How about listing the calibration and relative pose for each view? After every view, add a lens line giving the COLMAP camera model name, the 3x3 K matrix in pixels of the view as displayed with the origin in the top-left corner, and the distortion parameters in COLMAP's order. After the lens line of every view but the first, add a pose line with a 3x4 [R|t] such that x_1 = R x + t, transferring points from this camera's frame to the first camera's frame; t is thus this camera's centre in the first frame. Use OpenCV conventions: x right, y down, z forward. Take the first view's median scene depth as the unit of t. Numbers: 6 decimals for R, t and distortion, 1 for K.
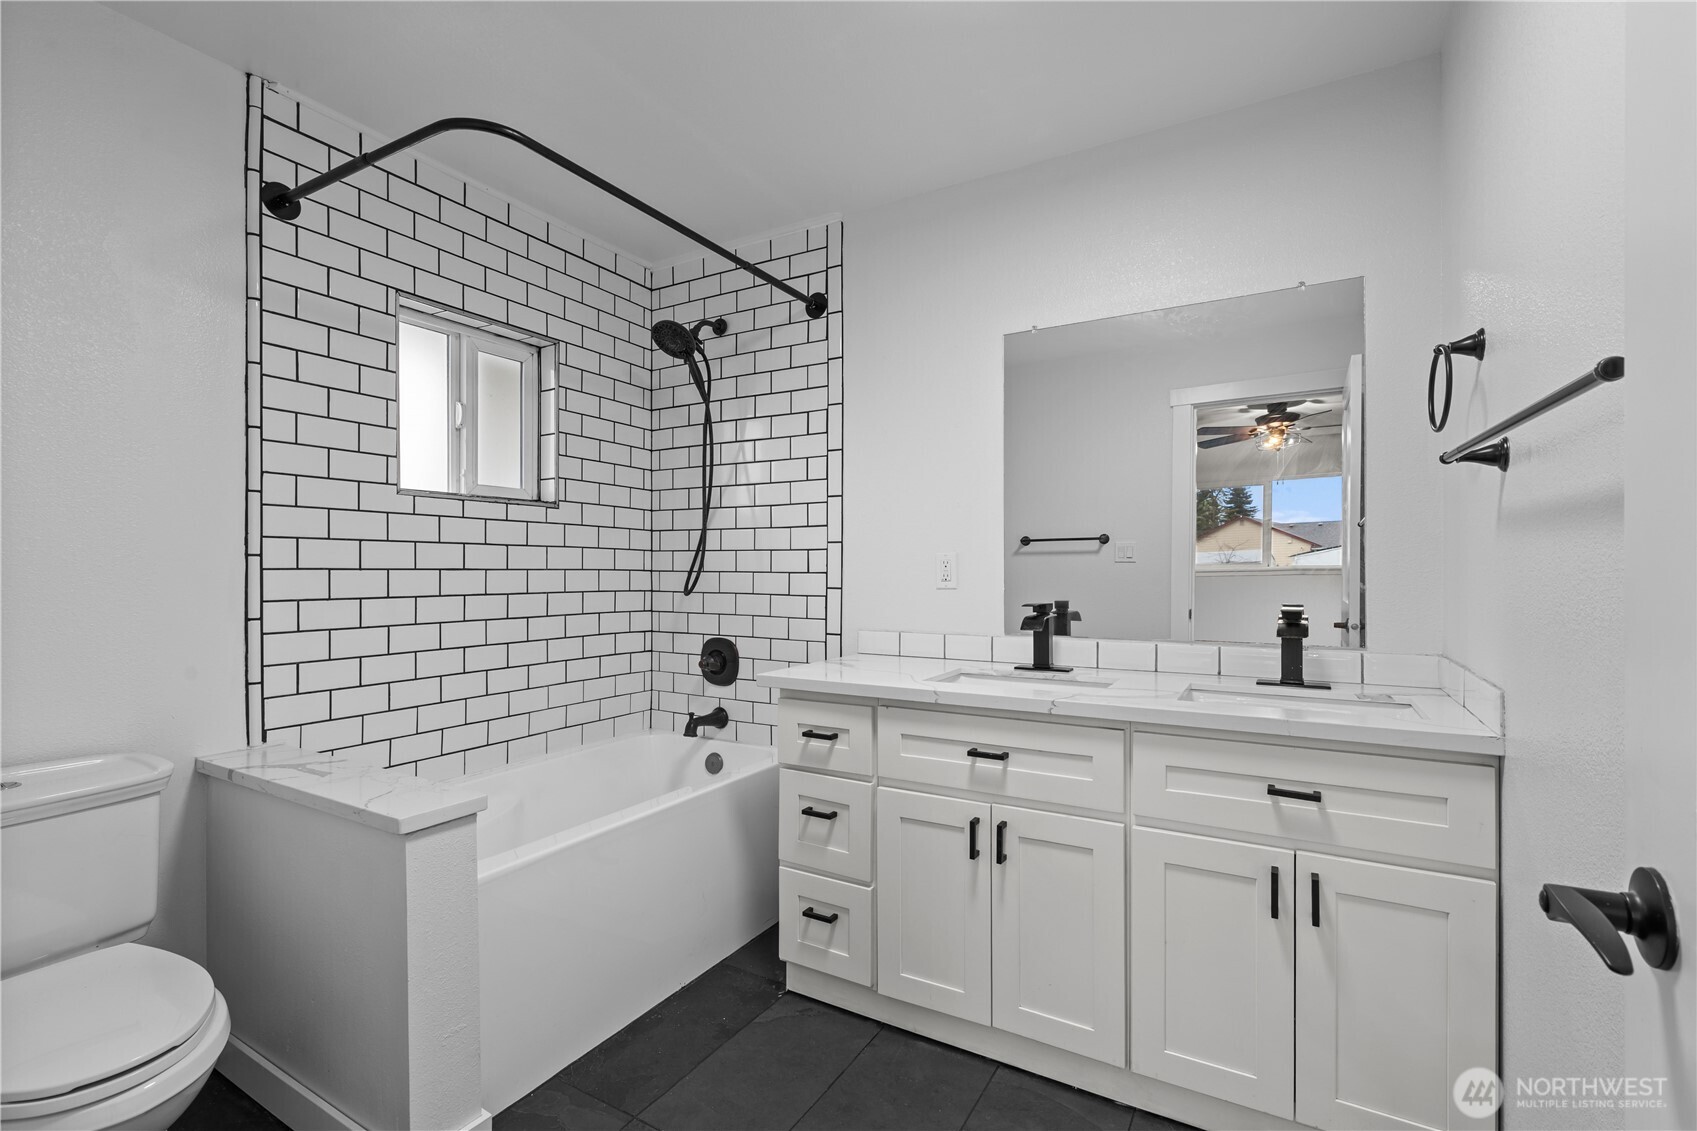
lens RADIAL K [[770.9, 0, 846.0], [0, 770.9, 569.4], [0, 0, 1]] dist [0.000647, 0.000529]
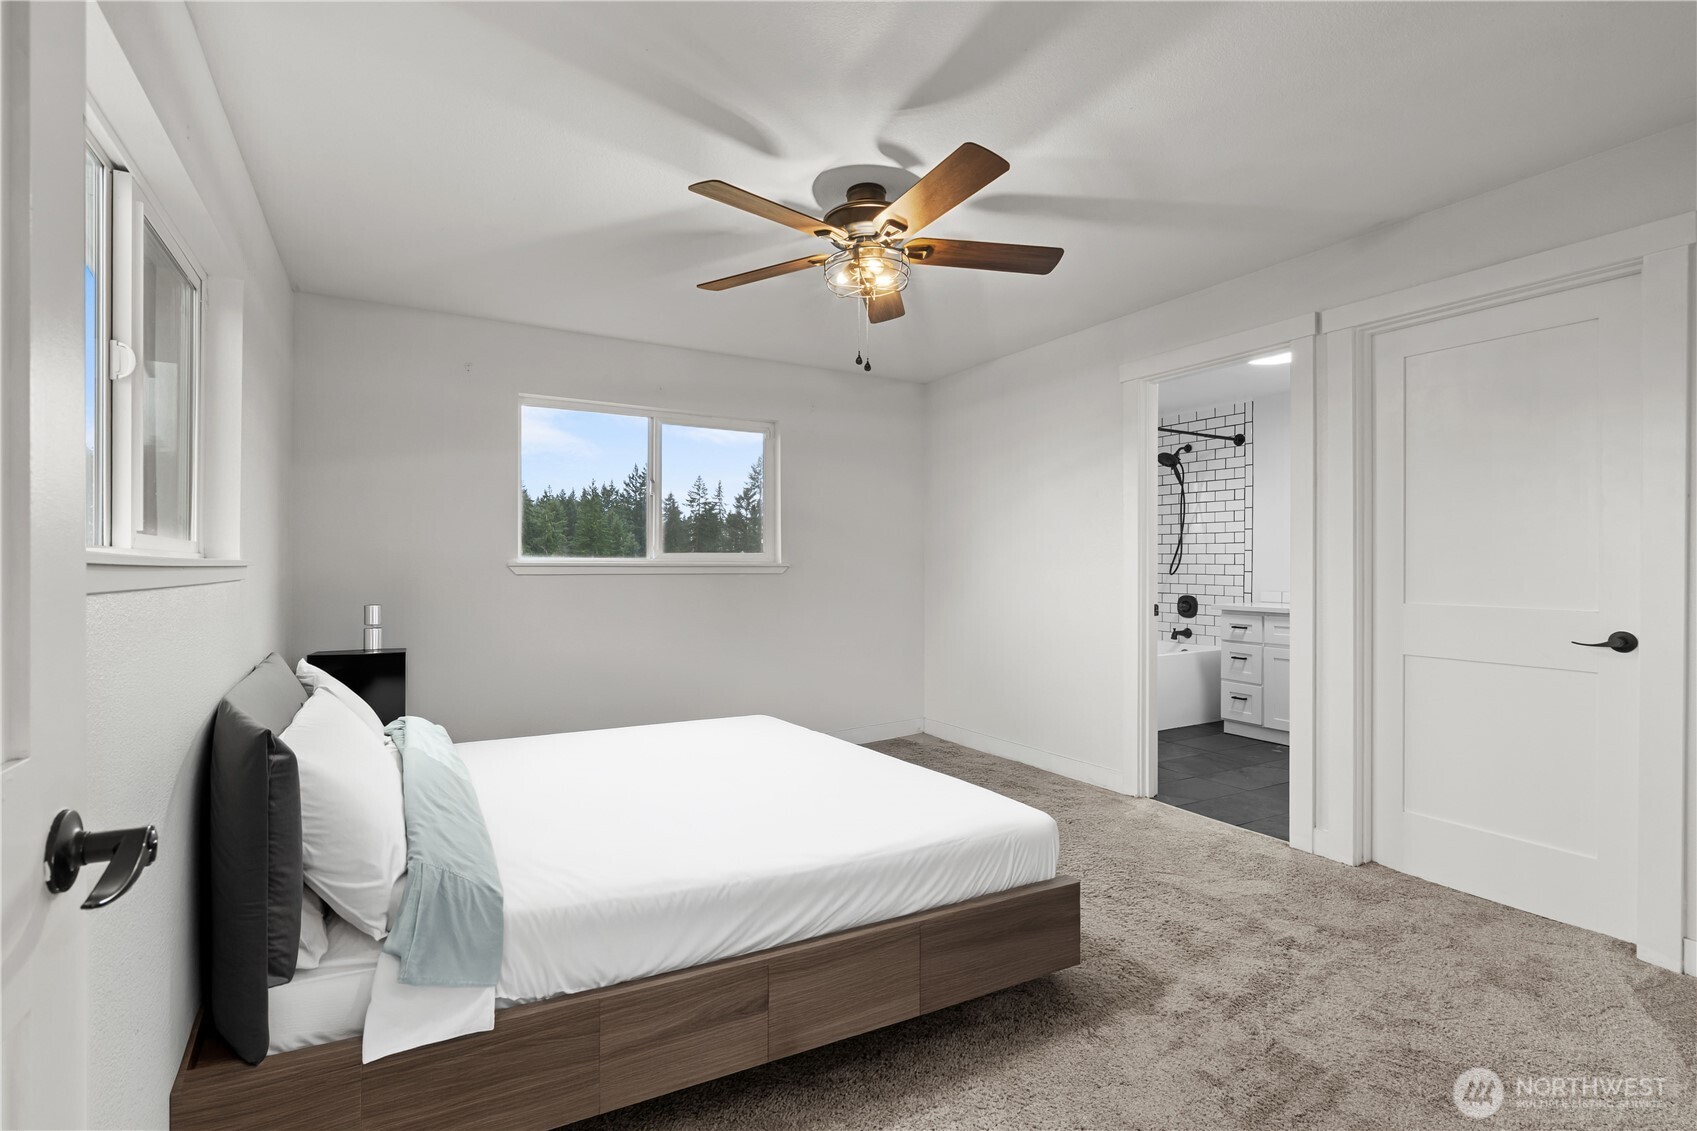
lens RADIAL K [[770.9, 0, 844.4], [0, 770.9, 562.9], [0, 0, 1]] dist [0.000647, 0.000529]
pose [[0.868206, 0.002248, -0.496198, 0.071805], [-0.002079, 0.999997, 0.000891, 0.000420], [0.496199, 0.000258, 0.868209, -1.379818]]
